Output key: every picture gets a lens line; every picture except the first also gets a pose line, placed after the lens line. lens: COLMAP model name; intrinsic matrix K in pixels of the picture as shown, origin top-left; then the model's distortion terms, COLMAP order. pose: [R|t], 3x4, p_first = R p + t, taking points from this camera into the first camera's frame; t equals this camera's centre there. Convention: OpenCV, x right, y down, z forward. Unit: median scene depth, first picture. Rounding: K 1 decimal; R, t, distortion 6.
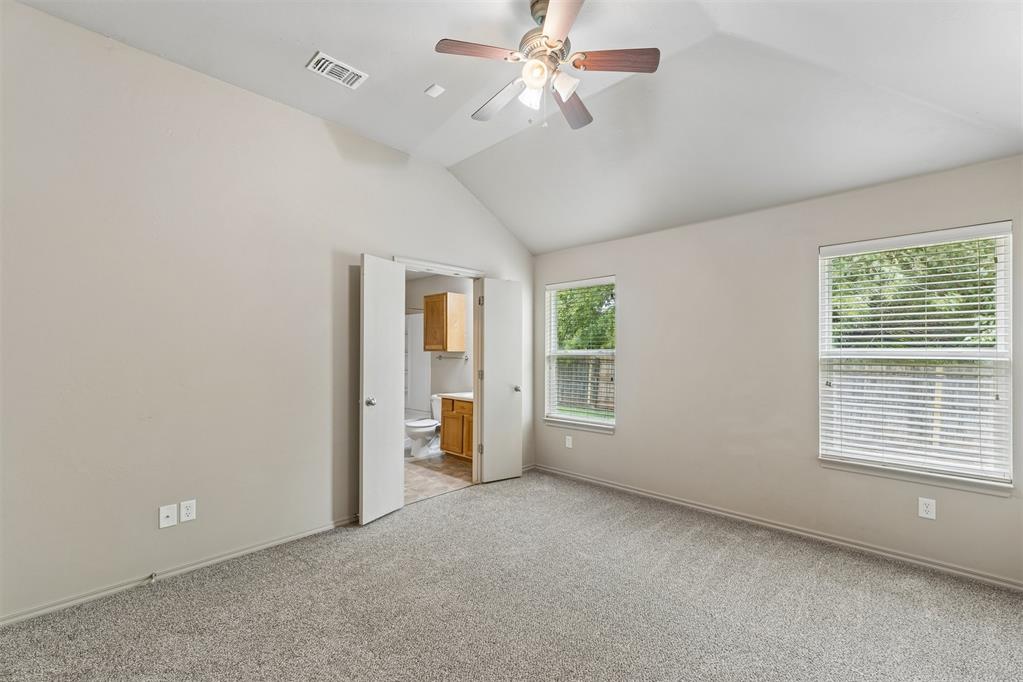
lens RADIAL K [[419.0, 0, 514.4], [0, 419.0, 346.2], [0, 0, 1]] dist [0.008986, 0.000035]
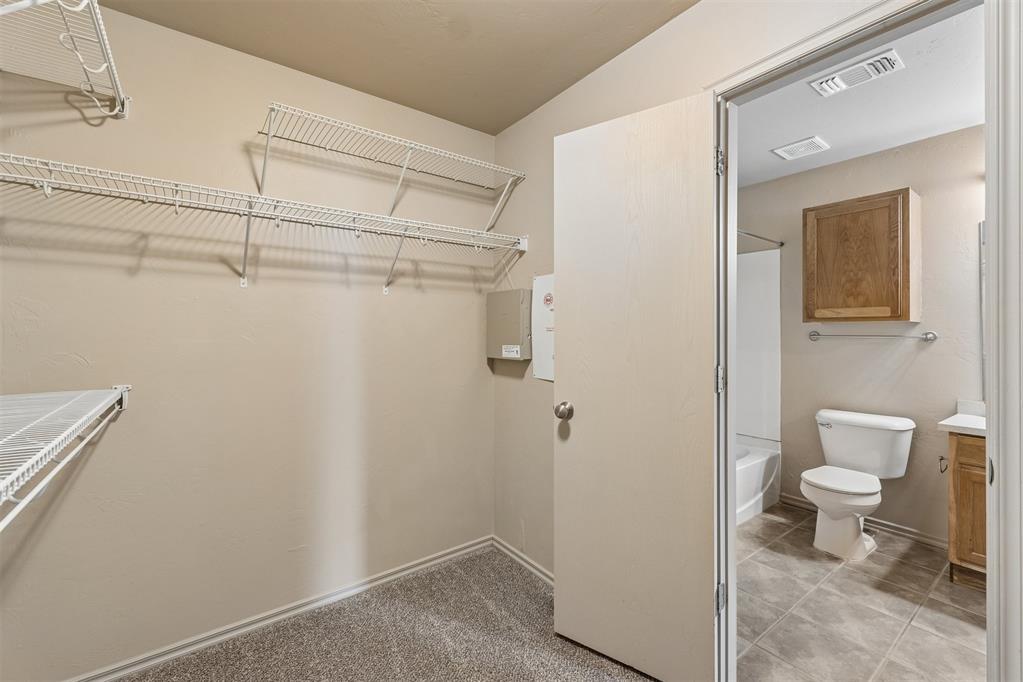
lens RADIAL K [[431.5, 0, 514.3], [0, 431.5, 336.5], [0, 0, 1]] dist [0.000605, 0.000018]
pose [[0.989105, -0.002074, -0.147196, -0.669277], [0.003541, 0.999947, 0.009711, 0.031432], [0.147168, -0.010127, 0.989060, 0.655001]]
